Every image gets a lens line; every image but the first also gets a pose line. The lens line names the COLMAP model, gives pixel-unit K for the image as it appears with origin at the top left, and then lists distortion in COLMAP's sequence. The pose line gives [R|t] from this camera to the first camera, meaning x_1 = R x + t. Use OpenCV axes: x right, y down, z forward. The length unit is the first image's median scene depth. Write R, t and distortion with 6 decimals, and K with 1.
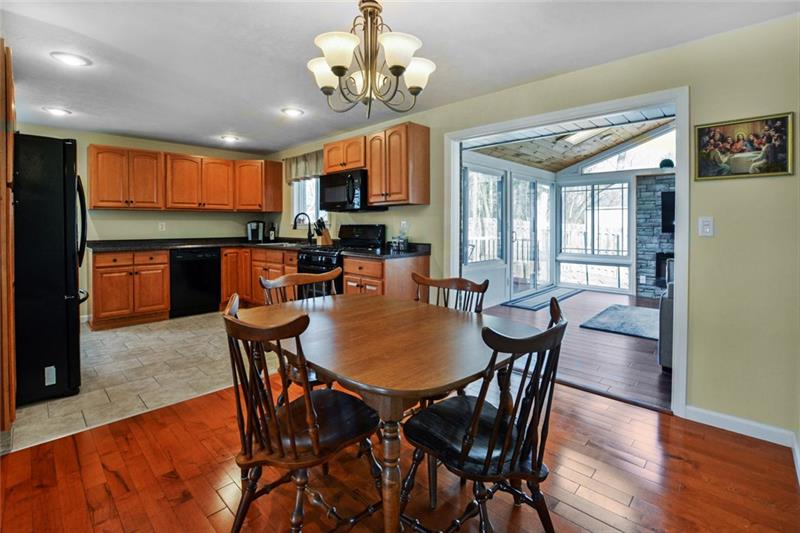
lens RADIAL K [[364.8, 0, 421.8], [0, 364.8, 225.9], [0, 0, 1]] dist [-0.028341, 0.000057]
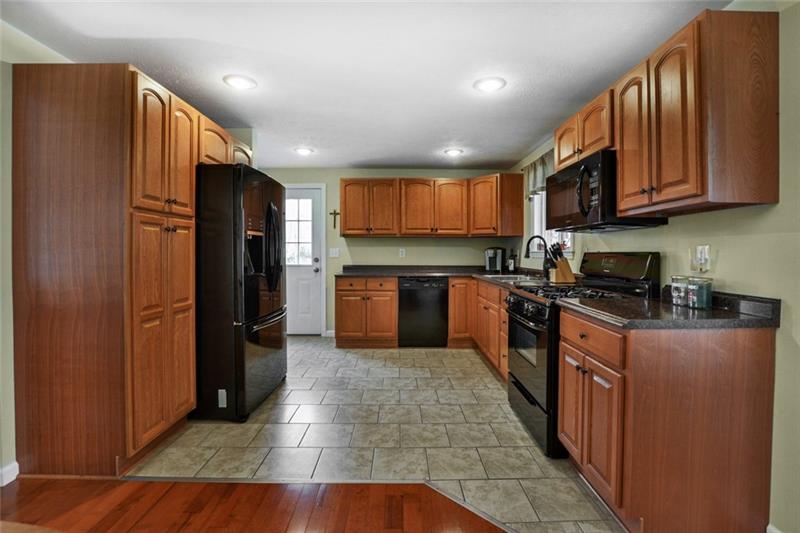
lens RADIAL K [[358.9, 0, 399.7], [0, 358.9, 252.2], [0, 0, 1]] dist [-0.023391, 0.000111]
pose [[0.665186, 0.004795, -0.746662, 0.026318], [-0.007489, 0.999972, -0.000250, -0.000298], [0.746640, 0.005758, 0.665204, 0.356016]]
